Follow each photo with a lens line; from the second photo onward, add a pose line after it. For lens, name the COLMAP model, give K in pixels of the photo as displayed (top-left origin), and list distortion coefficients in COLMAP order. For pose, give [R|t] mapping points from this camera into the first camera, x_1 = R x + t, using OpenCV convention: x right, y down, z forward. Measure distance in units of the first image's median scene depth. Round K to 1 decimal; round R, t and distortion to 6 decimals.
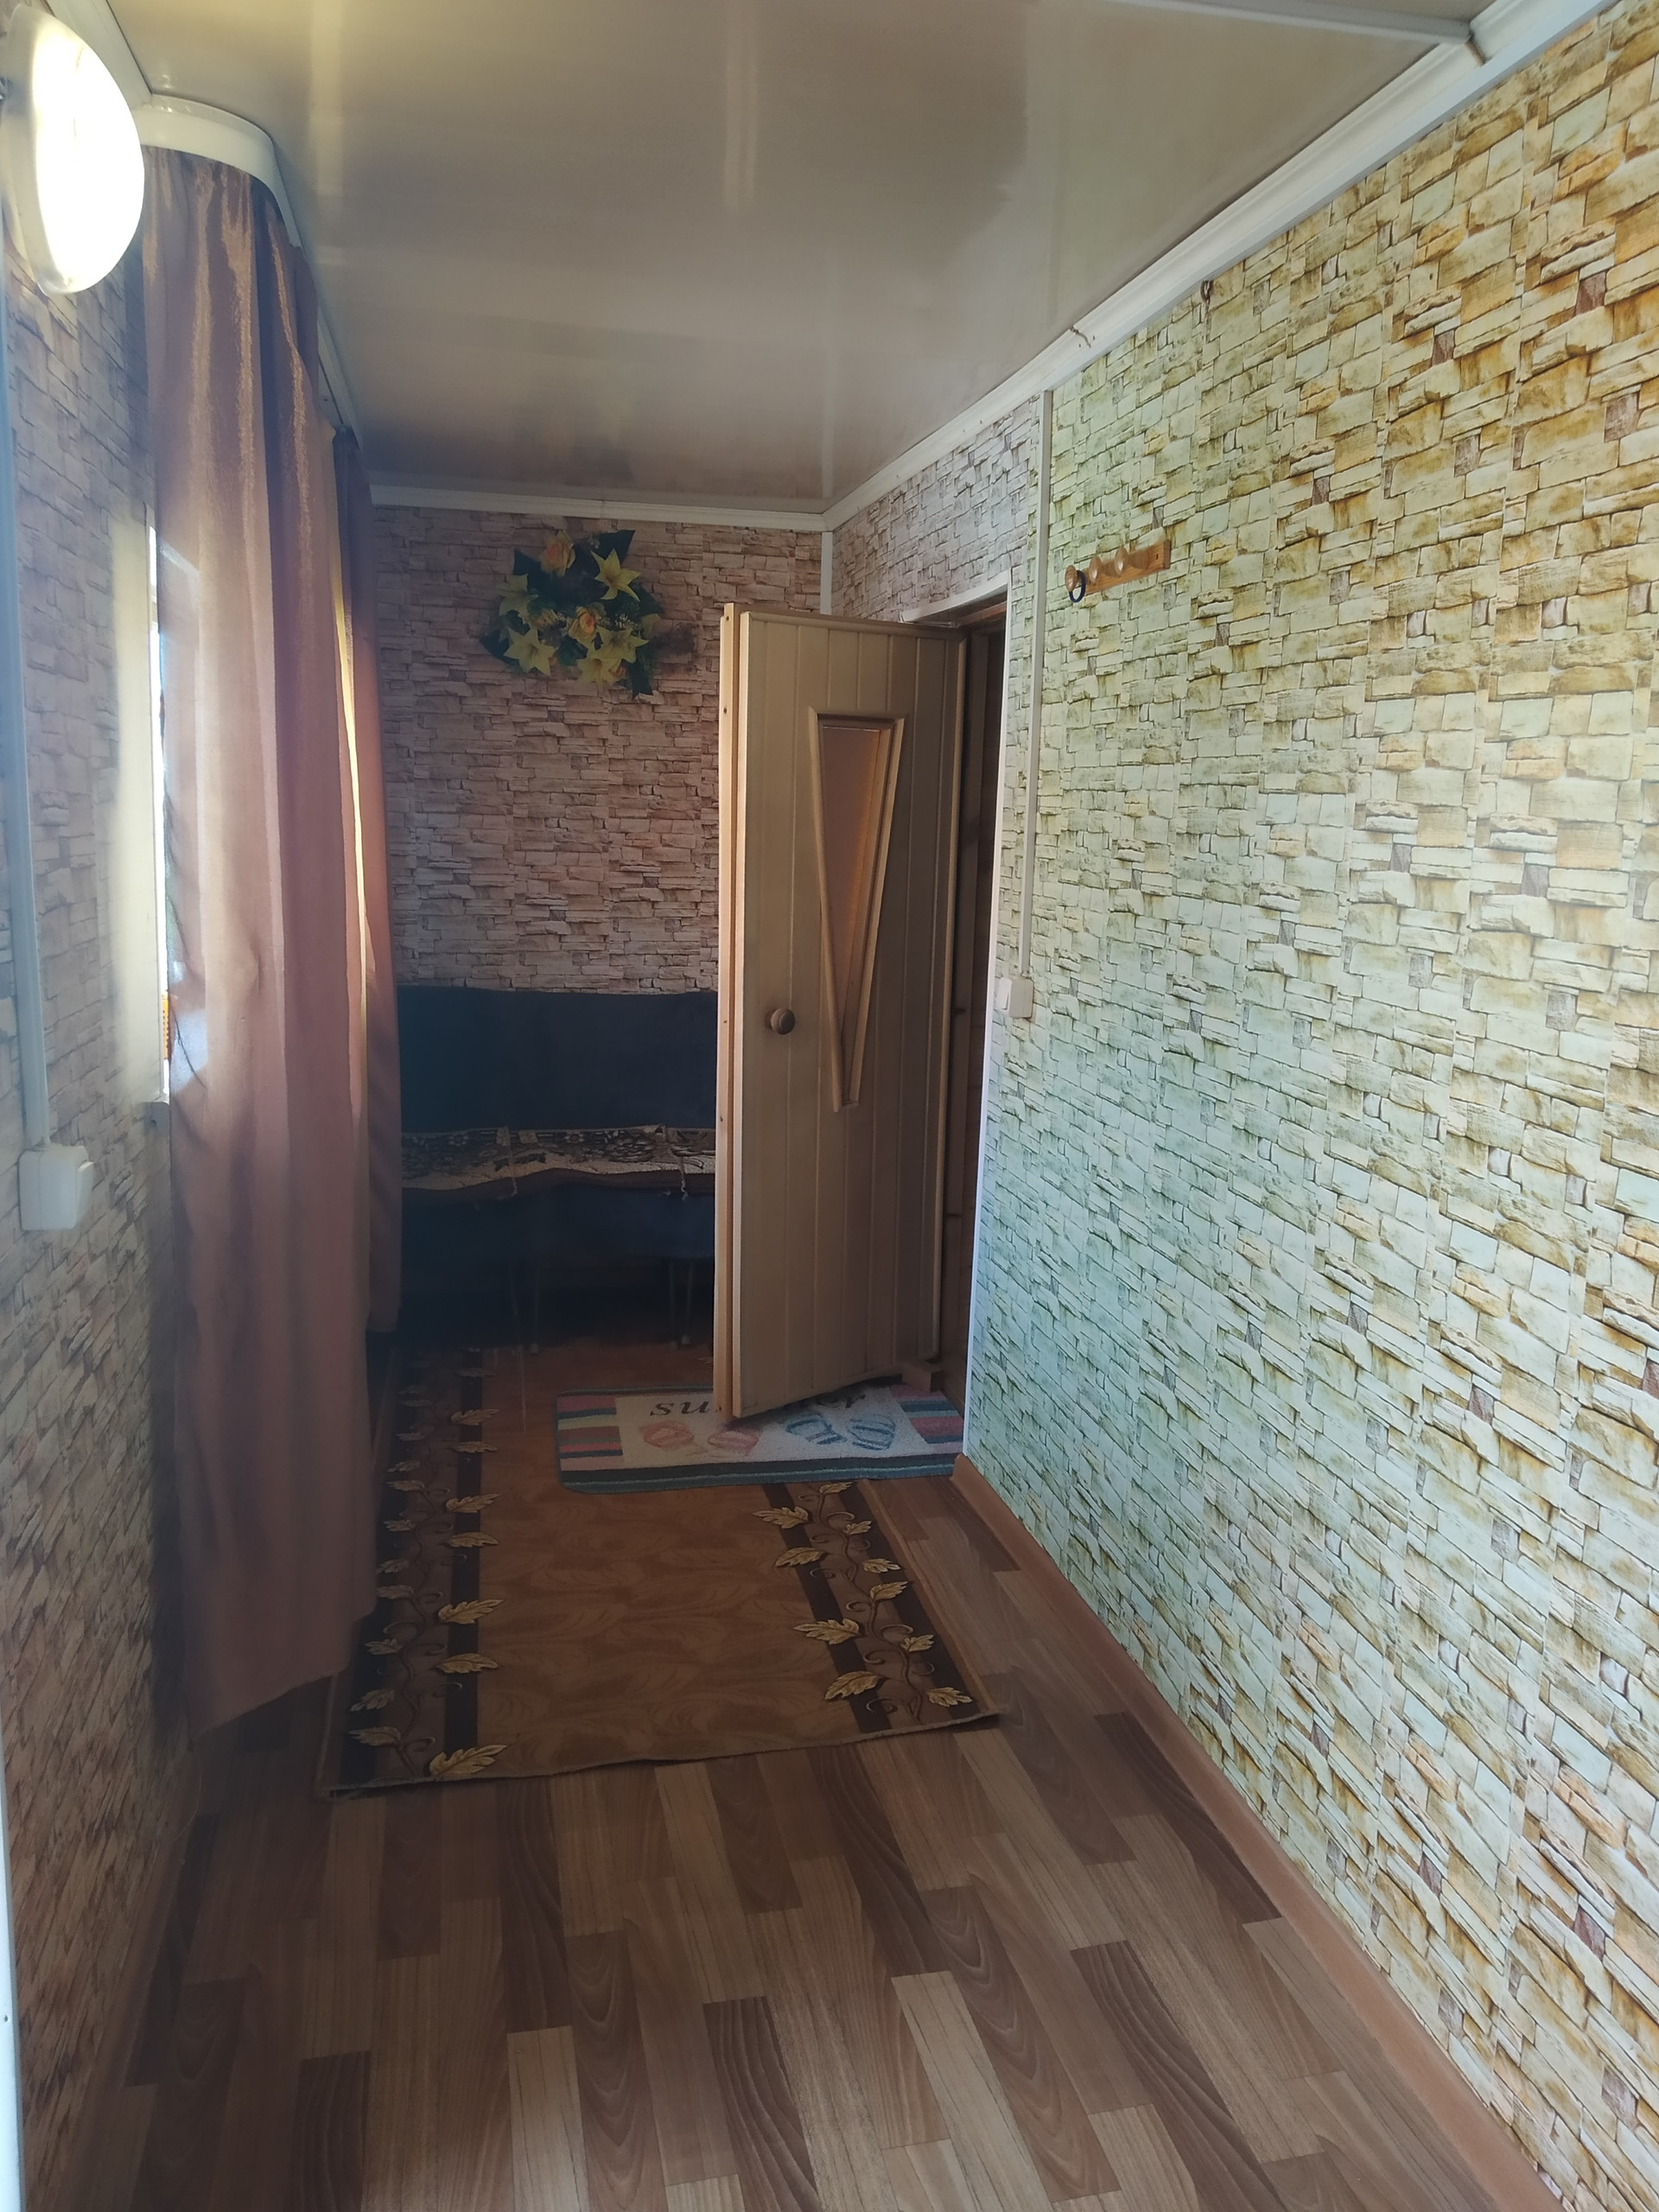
lens RADIAL K [[1718.2, 0, 833.5], [0, 1718.2, 1110.6], [0, 0, 1]] dist [0.024428, -0.033939]
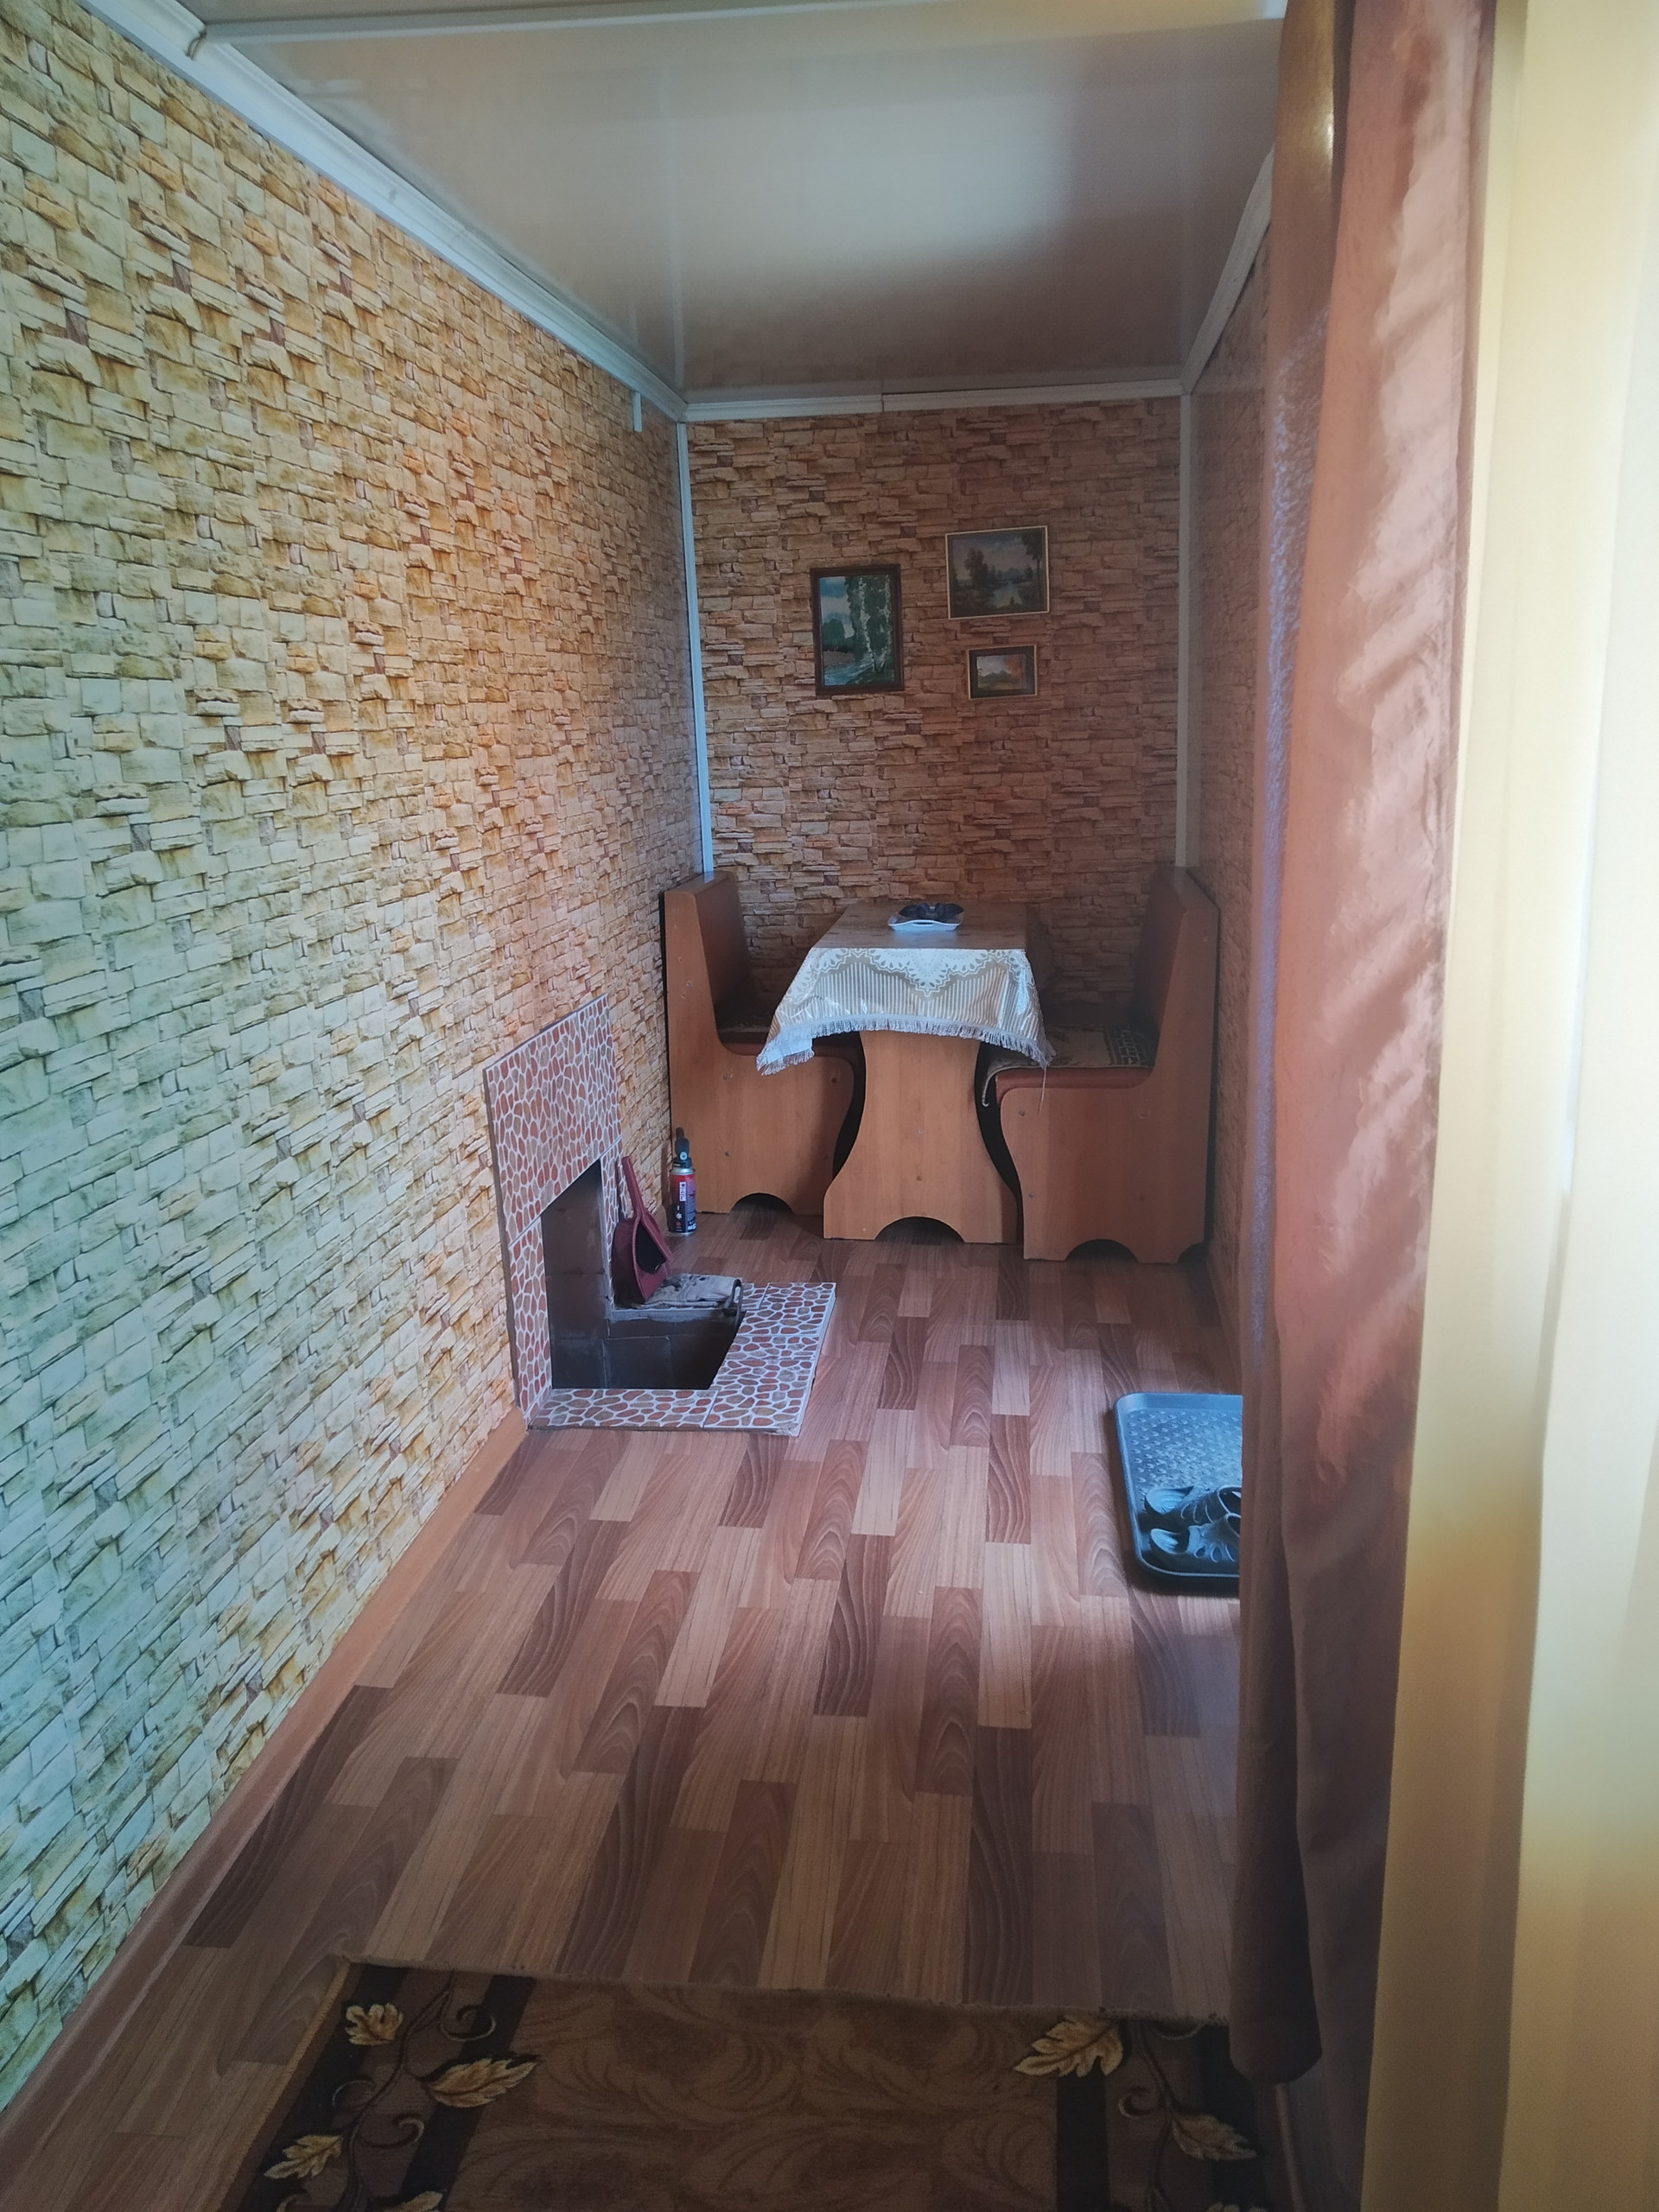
lens RADIAL K [[1718.2, 0, 834.7], [0, 1718.2, 1102.8], [0, 0, 1]] dist [0.024428, -0.033939]
pose [[-0.948506, -0.065047, 0.310008, -0.374954], [0.065721, 0.916979, 0.393486, -0.315753], [-0.309866, 0.393598, -0.865485, 1.778052]]
